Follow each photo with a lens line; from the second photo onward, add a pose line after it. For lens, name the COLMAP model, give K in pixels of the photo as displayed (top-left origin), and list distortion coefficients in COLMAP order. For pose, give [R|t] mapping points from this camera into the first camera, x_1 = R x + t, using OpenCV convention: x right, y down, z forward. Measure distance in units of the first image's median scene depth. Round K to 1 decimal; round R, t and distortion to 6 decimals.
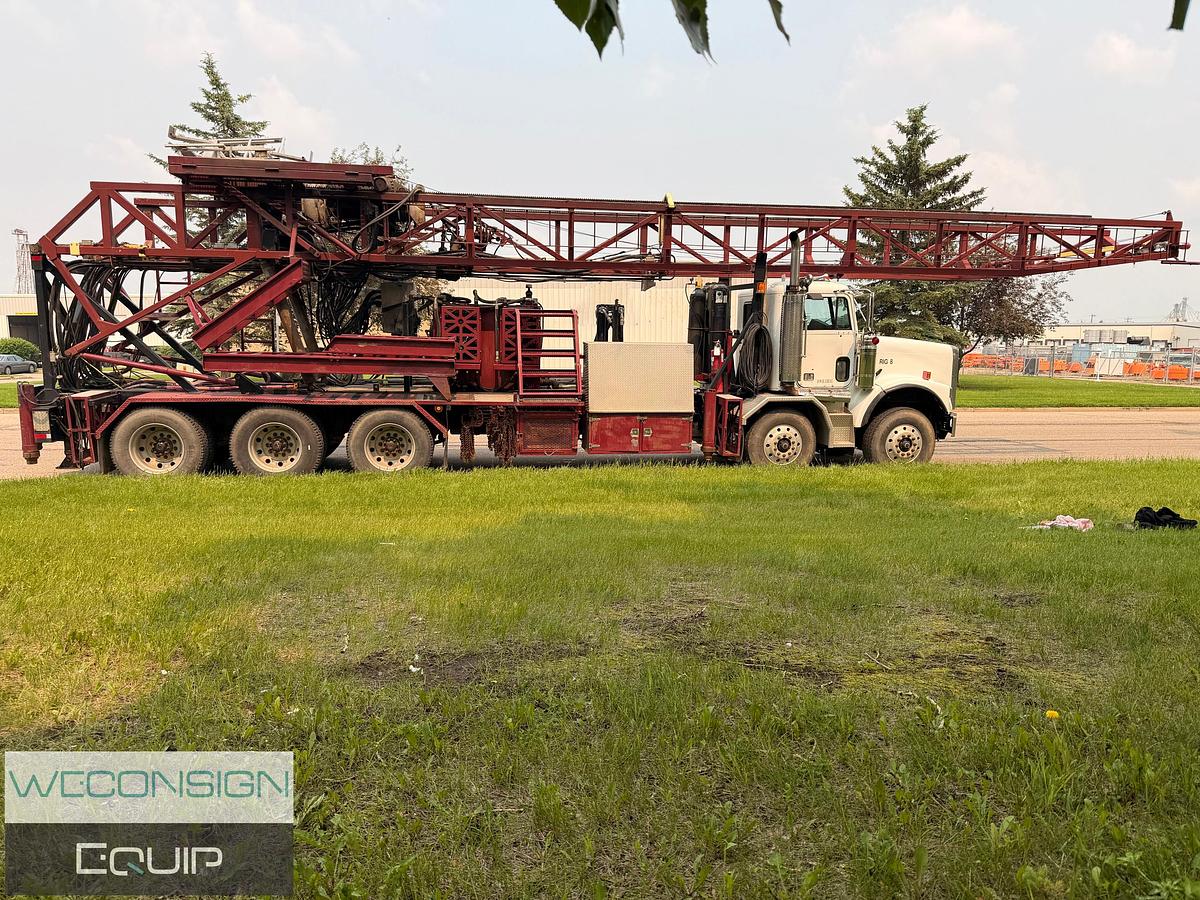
lens RADIAL K [[892.5, 0, 597.9], [0, 892.5, 457.4], [0, 0, 1]] dist [0.108892, -0.157514]
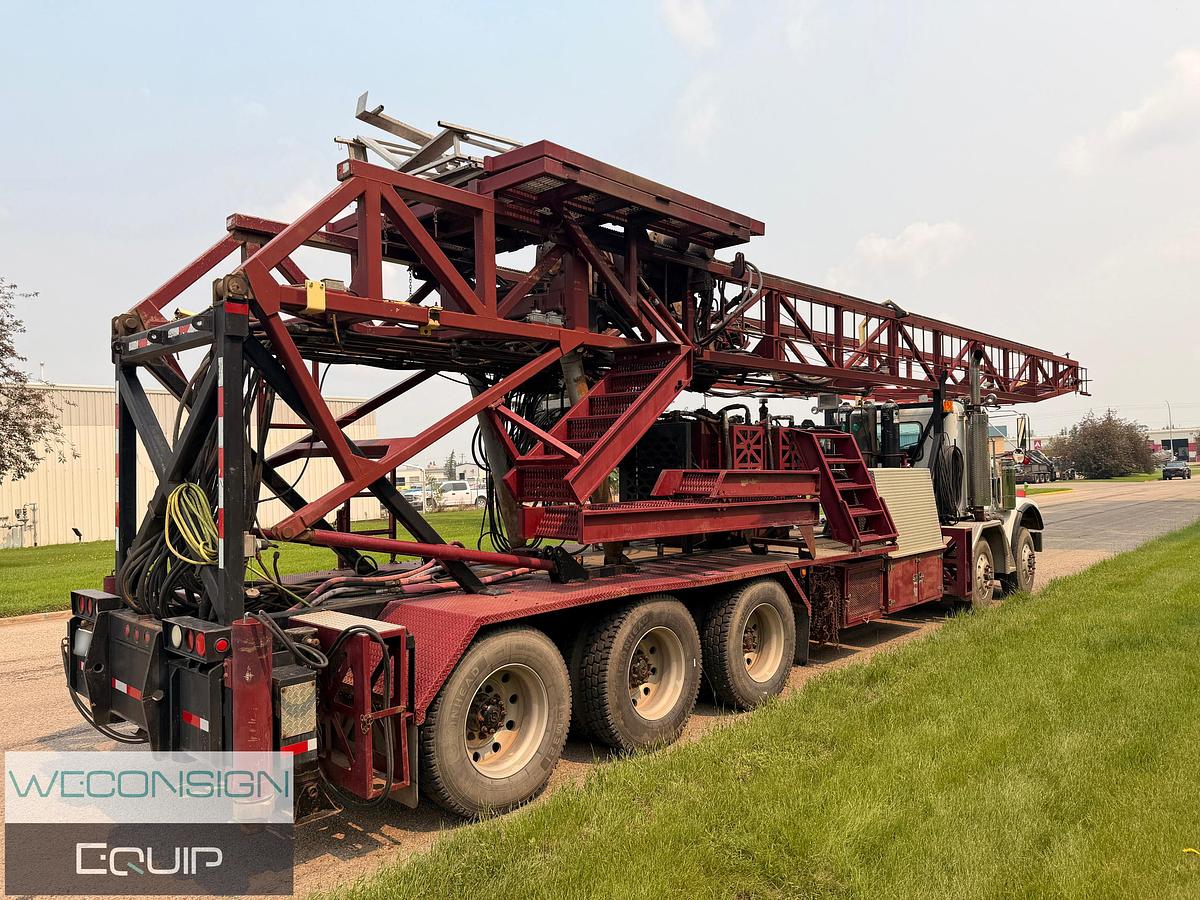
lens RADIAL K [[892.5, 0, 597.9], [0, 892.5, 457.4], [0, 0, 1]] dist [0.108892, -0.157514]
pose [[0.746524, -0.022922, 0.664963, -0.747075], [0.128233, 0.985626, -0.109985, -0.085135], [-0.652884, 0.167377, 0.738733, 0.586432]]
